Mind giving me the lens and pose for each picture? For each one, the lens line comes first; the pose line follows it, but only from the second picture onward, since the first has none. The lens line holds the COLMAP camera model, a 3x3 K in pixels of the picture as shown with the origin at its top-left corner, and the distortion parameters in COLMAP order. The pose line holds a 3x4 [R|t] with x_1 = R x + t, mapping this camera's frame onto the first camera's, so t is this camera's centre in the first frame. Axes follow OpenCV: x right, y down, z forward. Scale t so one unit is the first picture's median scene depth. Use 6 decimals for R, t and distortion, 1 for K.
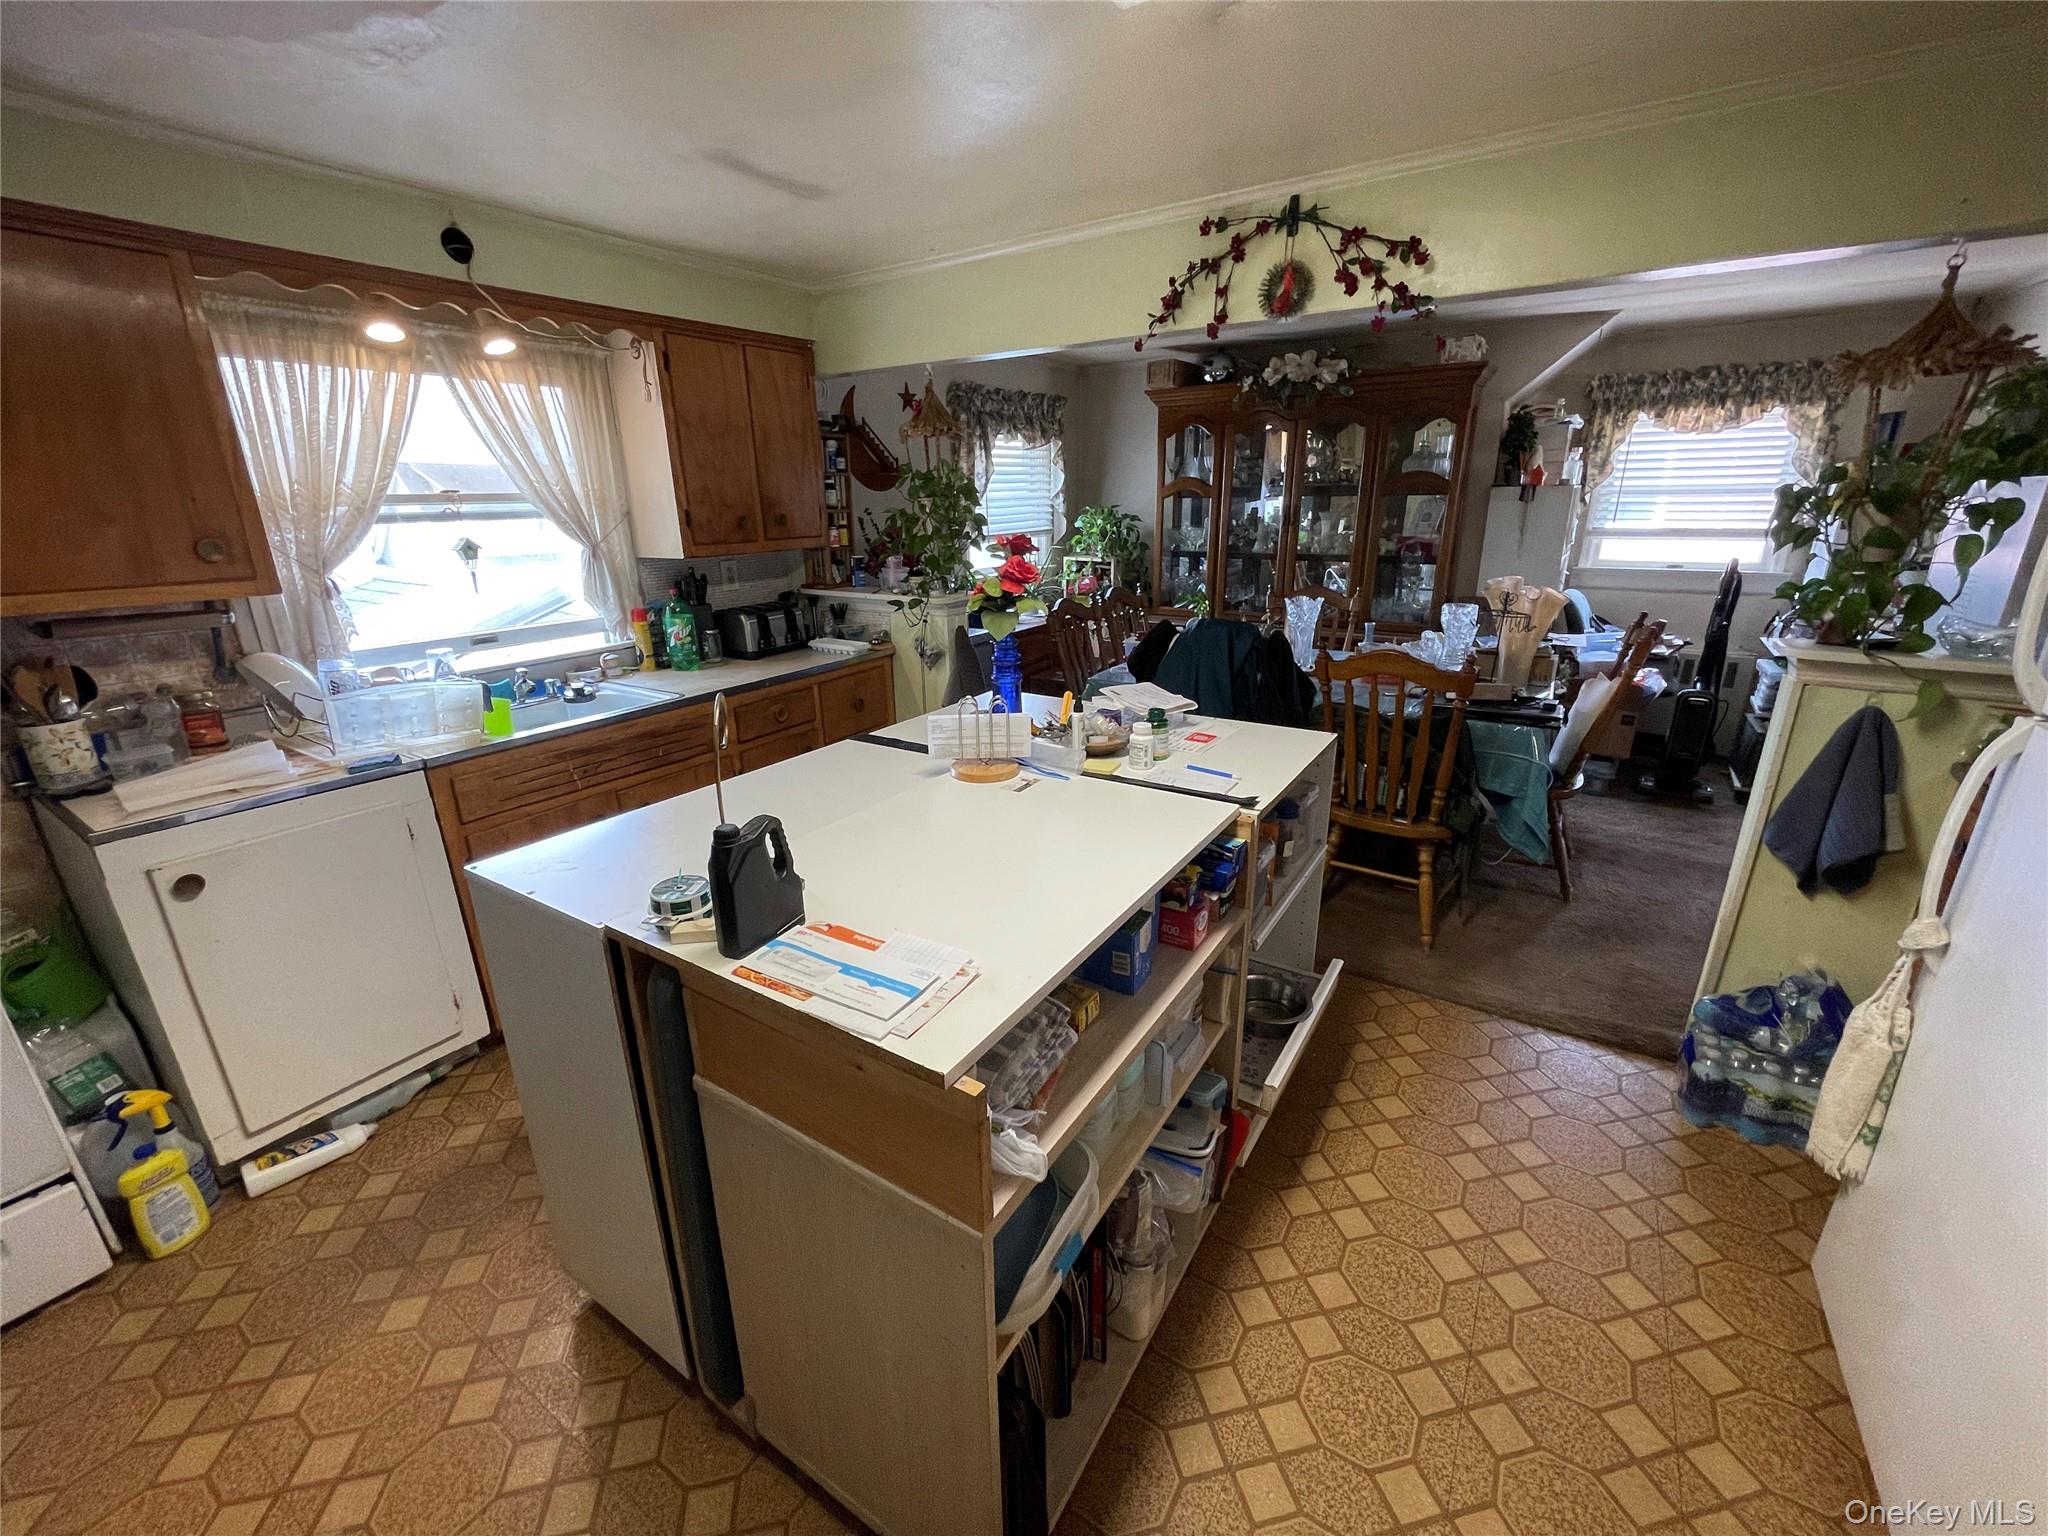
lens RADIAL K [[826.8, 0, 1024.1], [0, 826.8, 768.8], [0, 0, 1]] dist [-0.002913, -0.000205]
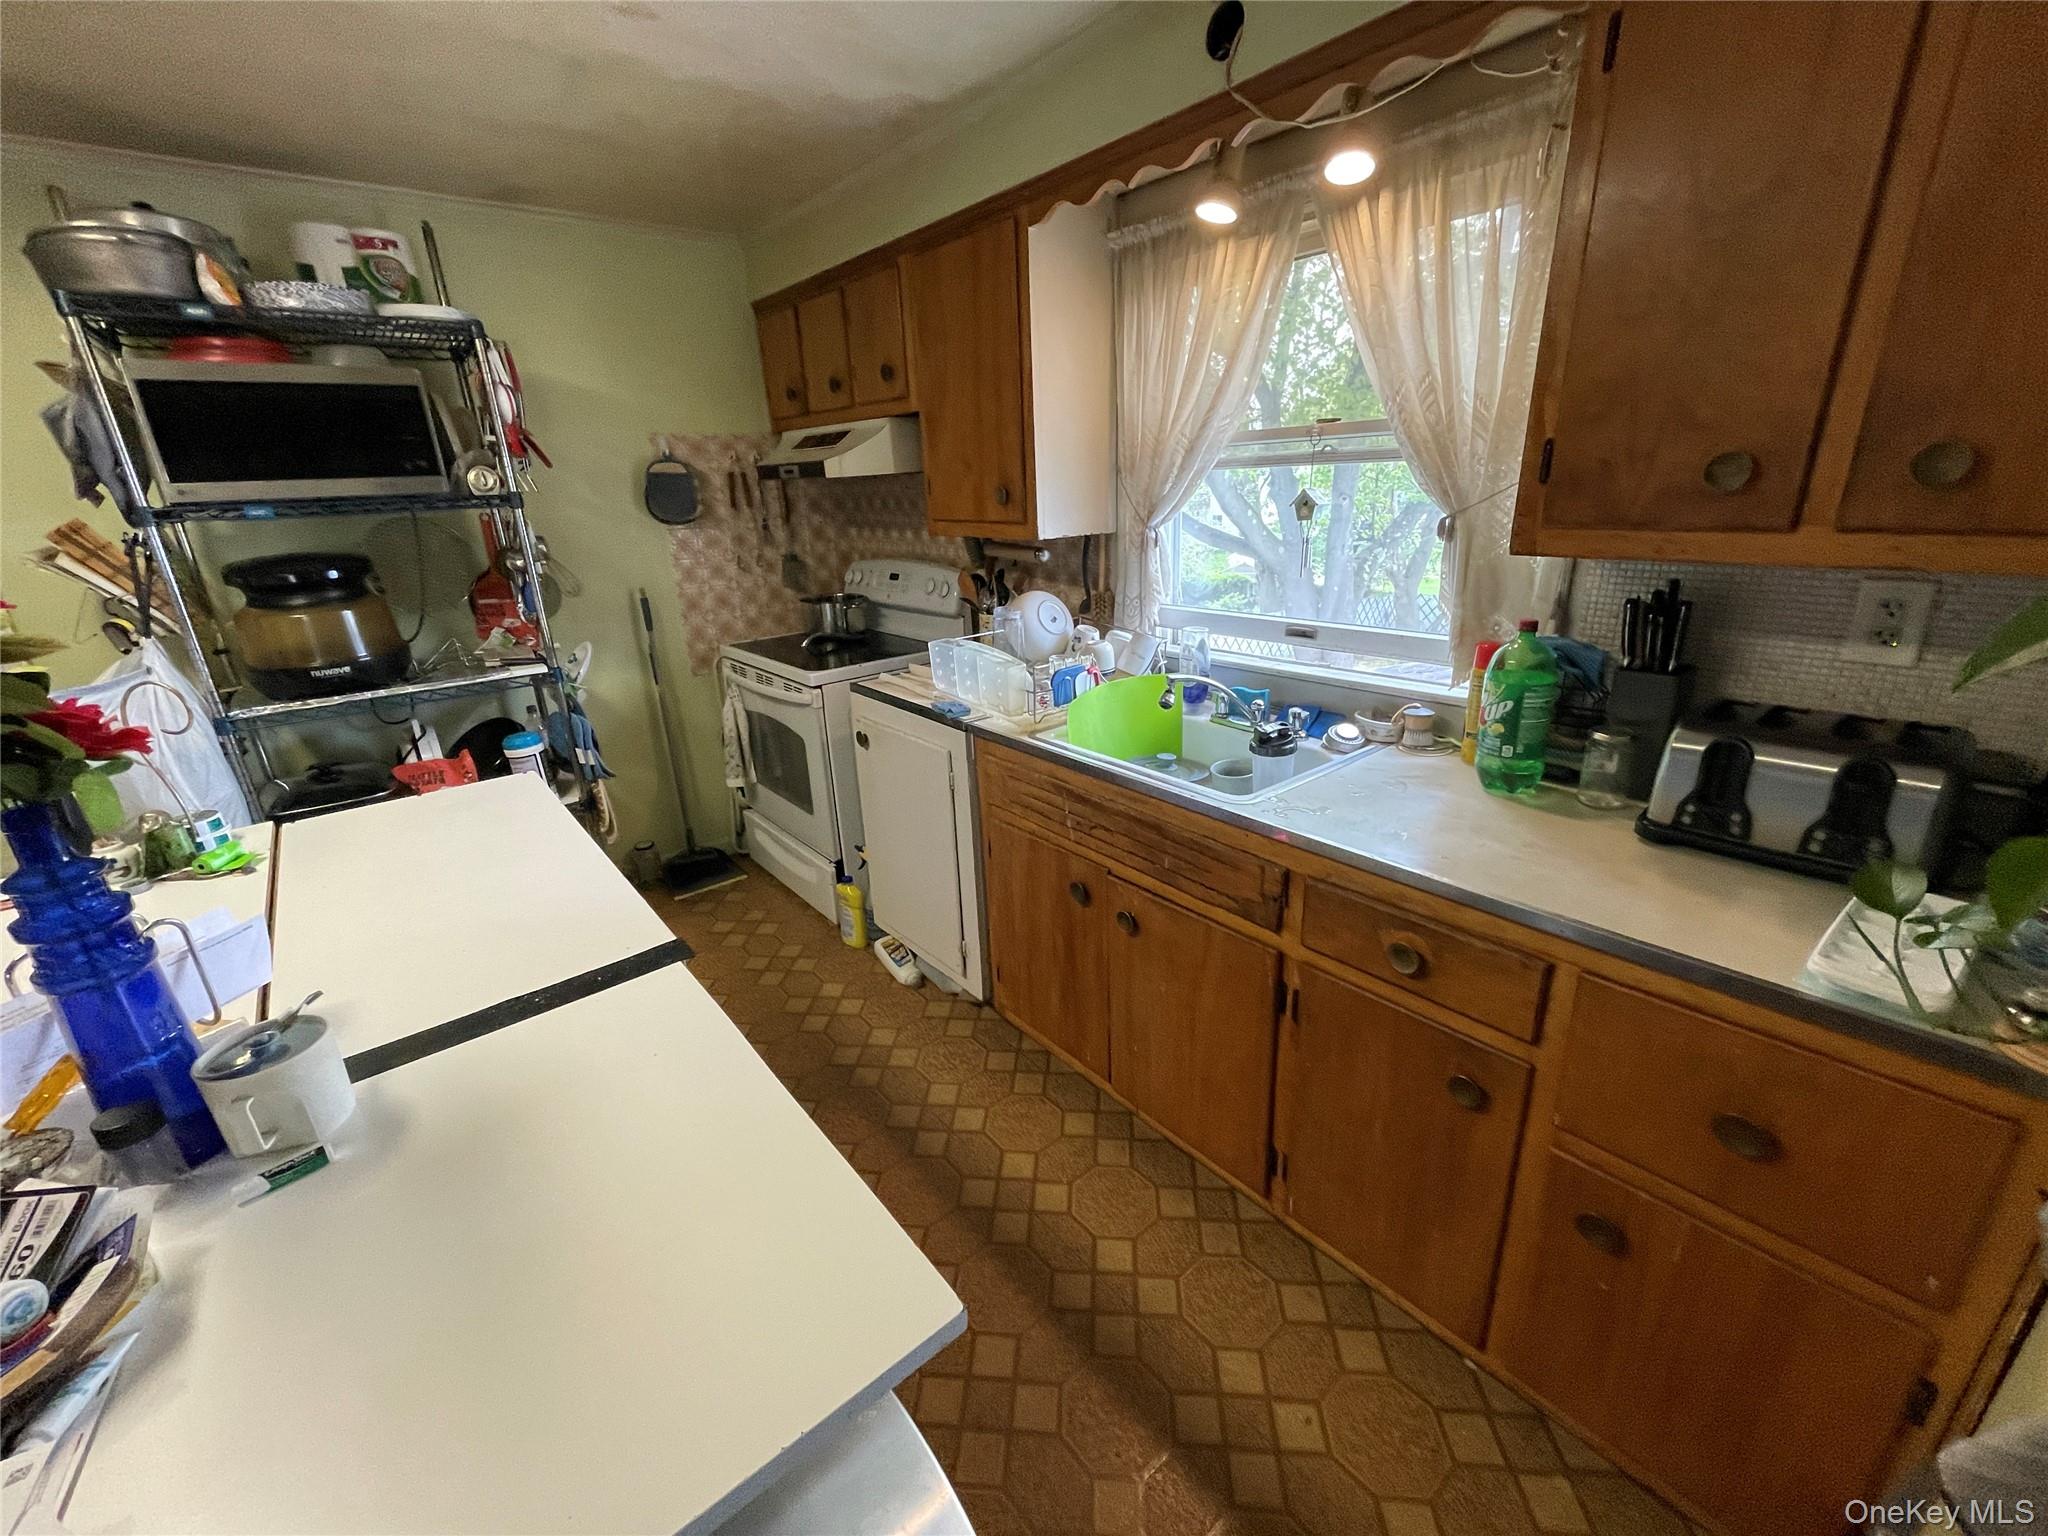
lens RADIAL K [[826.8, 0, 1022.5], [0, 826.8, 768.6], [0, 0, 1]] dist [-0.002913, -0.000205]
pose [[-0.293873, 0.351412, -0.888903, 0.113585], [-0.249727, 0.869439, 0.426277, -0.329445], [0.922646, 0.347254, -0.167747, 1.033110]]
